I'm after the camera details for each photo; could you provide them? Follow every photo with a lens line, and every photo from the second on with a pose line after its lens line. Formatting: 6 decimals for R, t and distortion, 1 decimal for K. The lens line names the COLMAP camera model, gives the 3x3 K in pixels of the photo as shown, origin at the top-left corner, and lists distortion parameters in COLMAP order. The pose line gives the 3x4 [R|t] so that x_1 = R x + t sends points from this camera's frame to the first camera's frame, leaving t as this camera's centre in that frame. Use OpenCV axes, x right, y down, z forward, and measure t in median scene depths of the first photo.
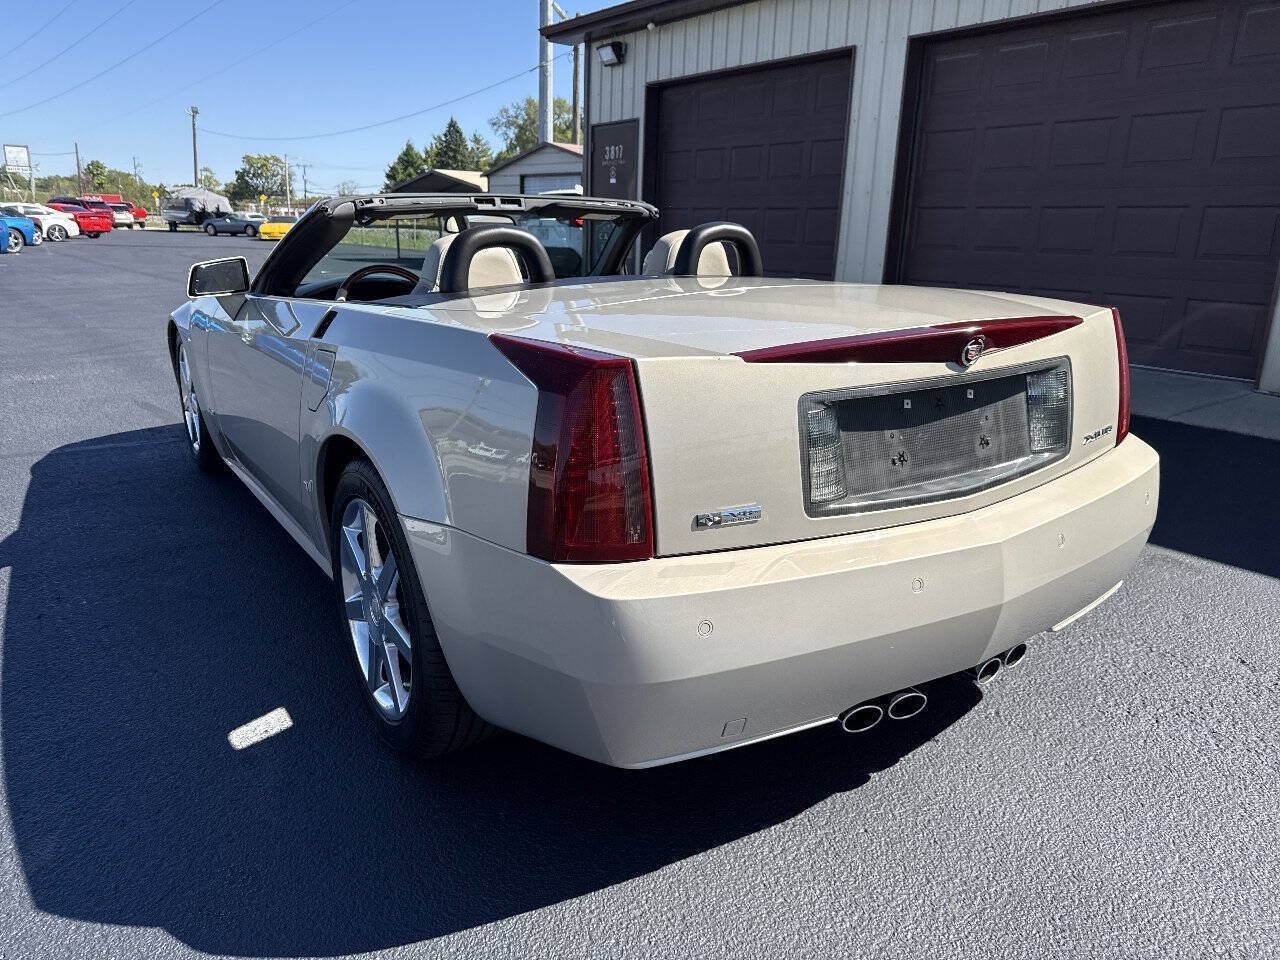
lens RADIAL K [[912.8, 0, 642.1], [0, 912.8, 482.6], [0, 0, 1]] dist [0.018082, -0.028043]
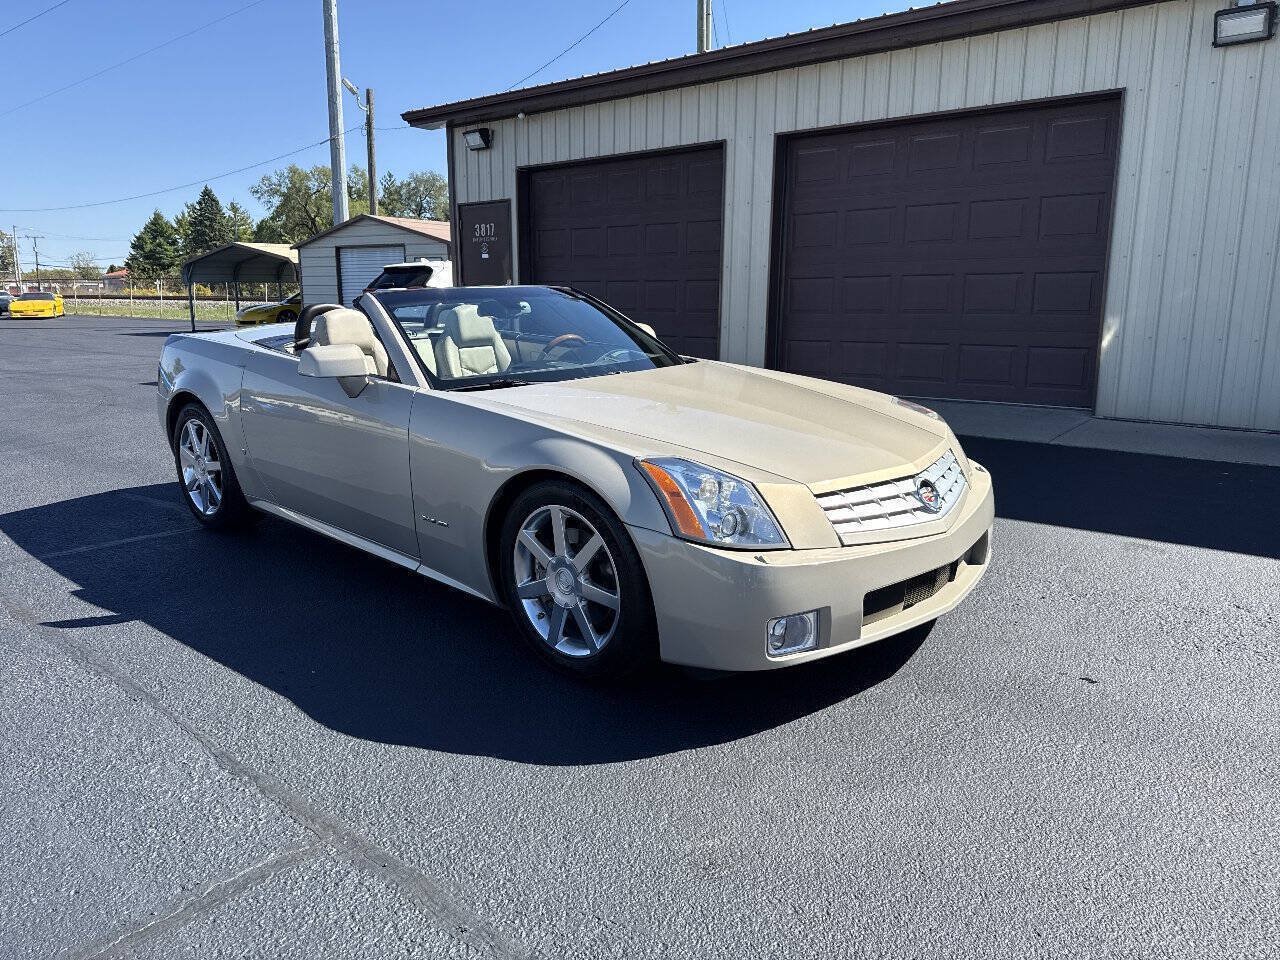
lens RADIAL K [[909.9, 0, 638.4], [0, 909.9, 469.2], [0, 0, 1]] dist [0.037540, -0.052029]
pose [[0.970406, -0.071098, 0.230776, -0.125777], [0.088869, 0.993751, -0.067534, 0.000234], [-0.224533, 0.086044, 0.970660, -0.039078]]
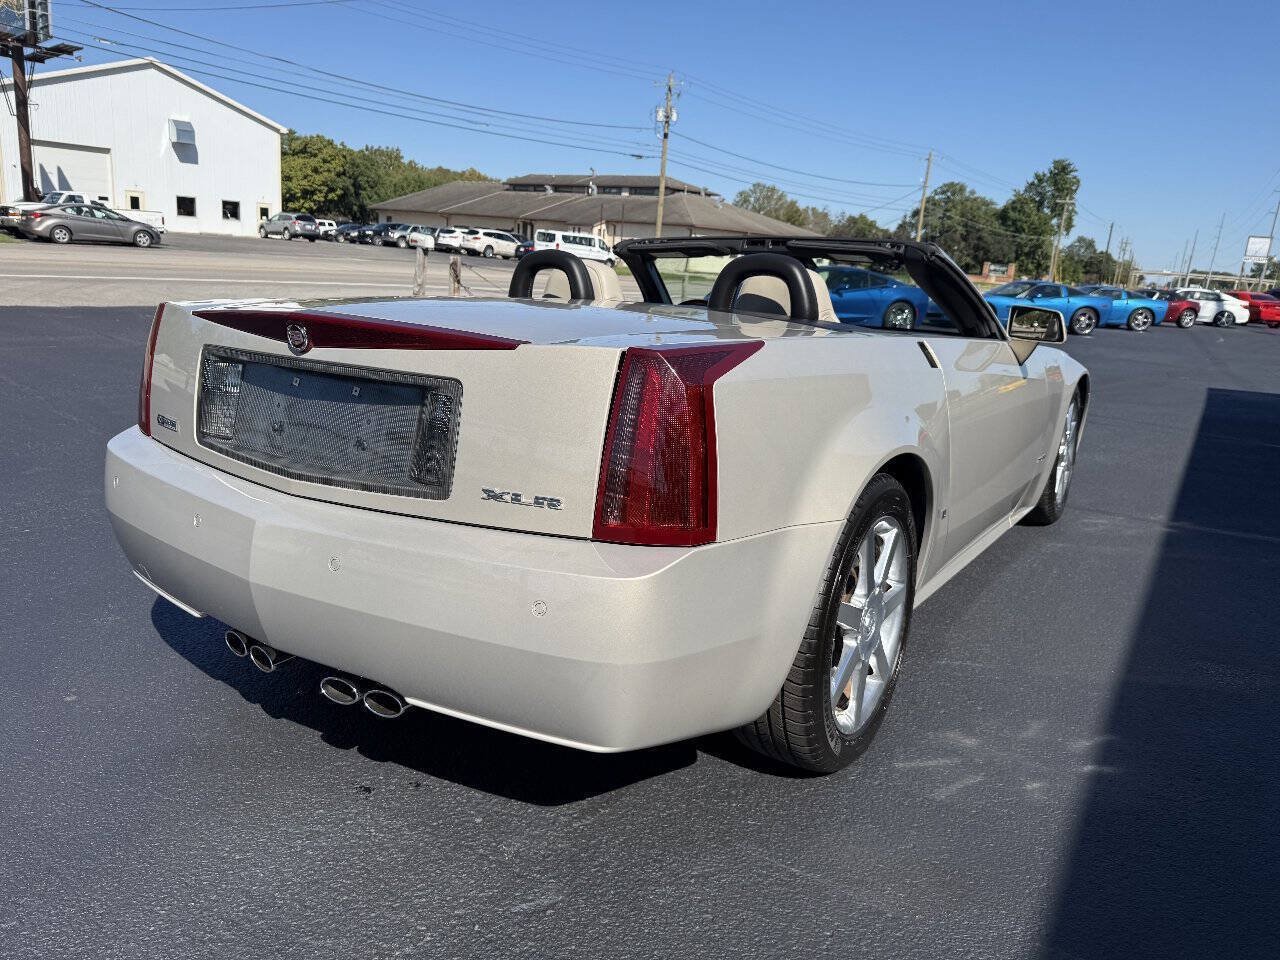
lens RADIAL K [[912.8, 0, 635.5], [0, 912.8, 486.4], [0, 0, 1]] dist [0.018082, -0.028043]
pose [[0.358676, 0.224878, -0.905970, 0.278580], [-0.305667, 0.945333, 0.113635, -0.041185], [0.881998, 0.236167, 0.407806, 0.171157]]
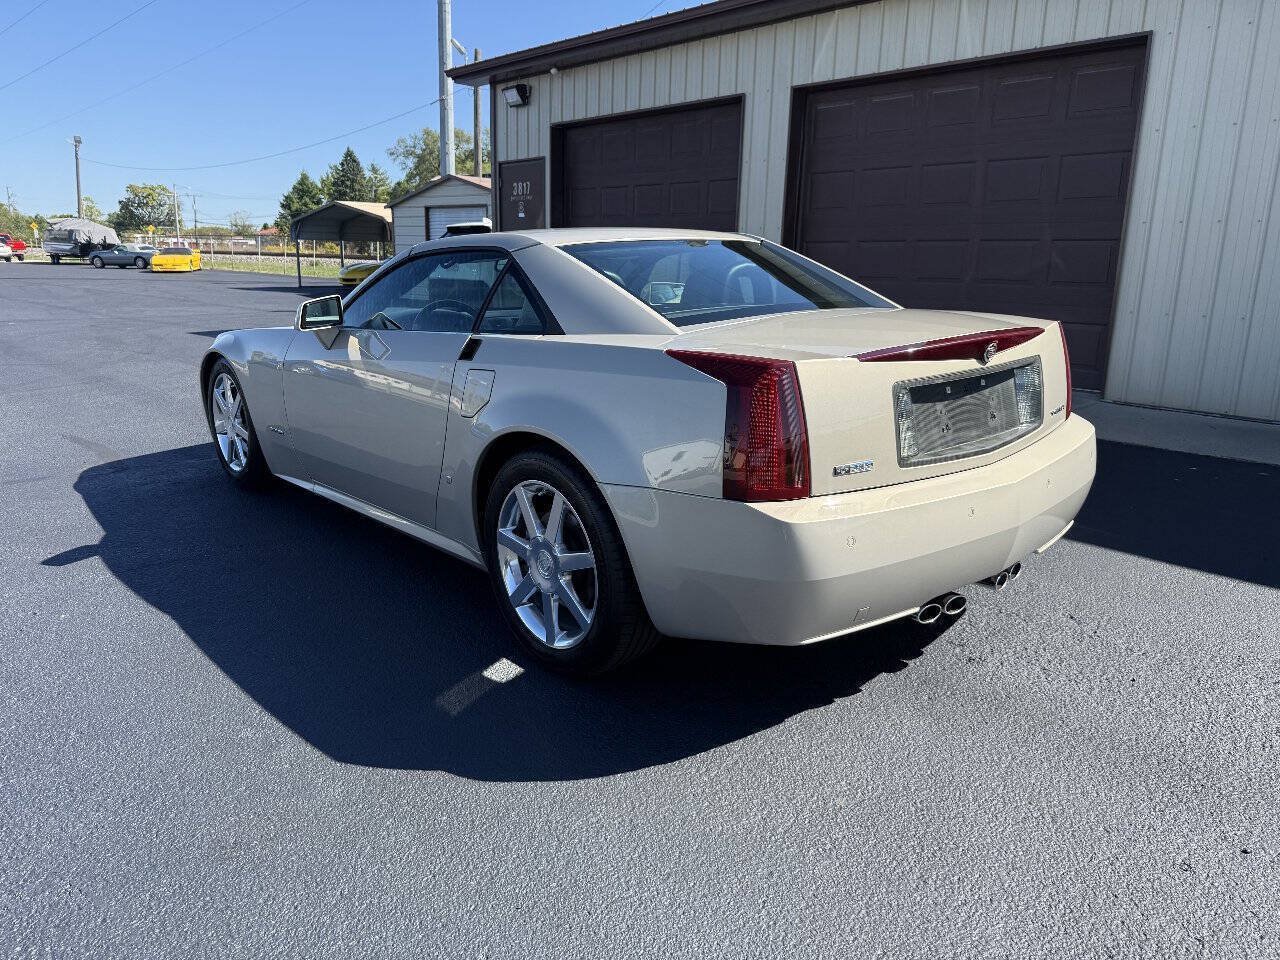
lens RADIAL K [[912.8, 0, 641.1], [0, 912.8, 475.8], [0, 0, 1]] dist [0.018082, -0.028043]
pose [[0.994698, -0.031026, 0.098045, -0.007700], [0.034431, 0.998854, -0.033234, 0.006456], [-0.096902, 0.036434, 0.994627, -0.041061]]
